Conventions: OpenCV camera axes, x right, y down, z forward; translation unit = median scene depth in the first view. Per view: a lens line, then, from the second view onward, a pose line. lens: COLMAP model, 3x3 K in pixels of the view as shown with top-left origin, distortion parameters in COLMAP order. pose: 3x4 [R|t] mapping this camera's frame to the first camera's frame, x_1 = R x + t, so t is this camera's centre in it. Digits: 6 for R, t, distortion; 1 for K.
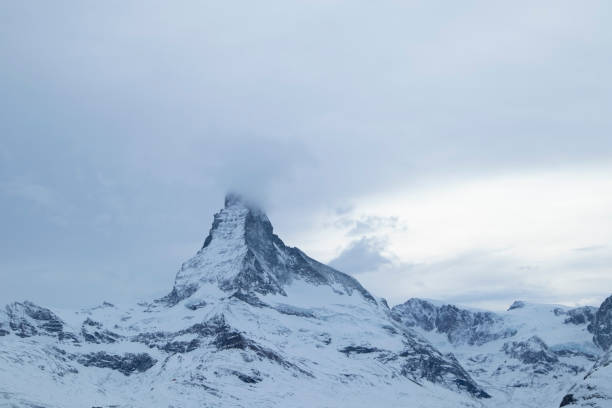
lens RADIAL K [[1137.0, 0, 306.0], [0, 1137.0, 204.0], [0, 0, 1]] dist [-0.141656, 0.088698]
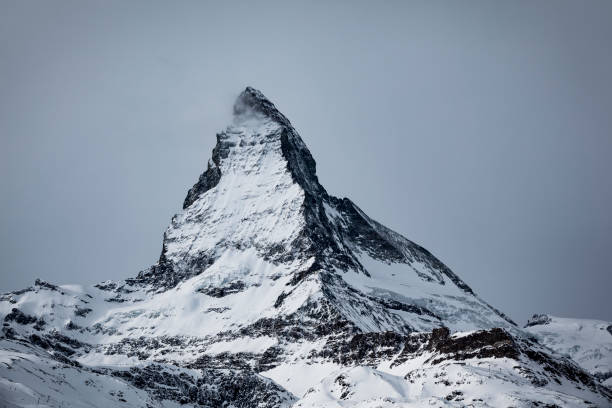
lens RADIAL K [[1396.7, 0, 306.0], [0, 1396.7, 204.0], [0, 0, 1]] dist [-0.035334, -0.175592]
pose [[0.980535, 0.033178, 0.193522, -0.183208], [-0.031749, 0.999441, -0.010482, 0.053676], [-0.193762, 0.004134, 0.981040, 0.333810]]
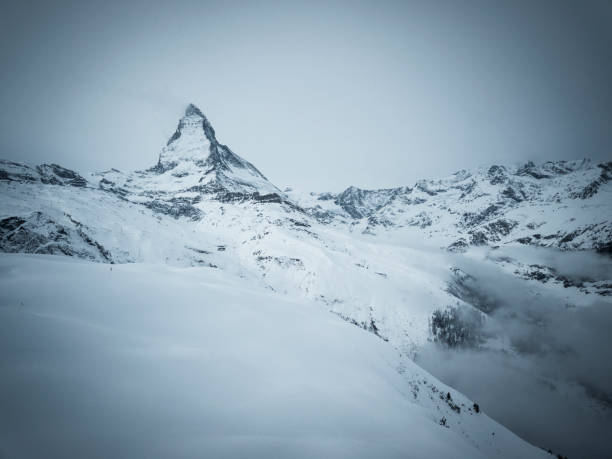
lens RADIAL K [[460.8, 0, 306.0], [0, 460.8, 229.5], [0, 0, 1]] dist [-0.000792, -0.005005]
pose [[0.918811, 0.022235, 0.394071, -0.181665], [-0.087752, 0.984932, 0.149028, 0.053063], [-0.384820, -0.171509, 0.906917, 0.341627]]
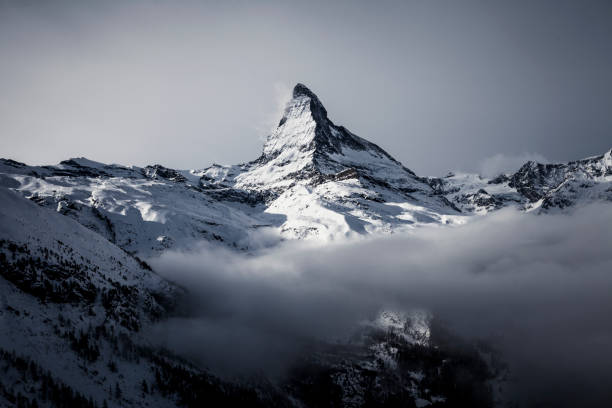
lens RADIAL K [[584.2, 0, 306.0], [0, 584.2, 204.0], [0, 0, 1]] dist [0.002850, 0.002267]
pose [[0.998286, -0.030207, 0.050117, -0.103463], [0.025040, 0.994601, 0.100705, 0.066357], [-0.052888, -0.099278, 0.993653, 0.281848]]
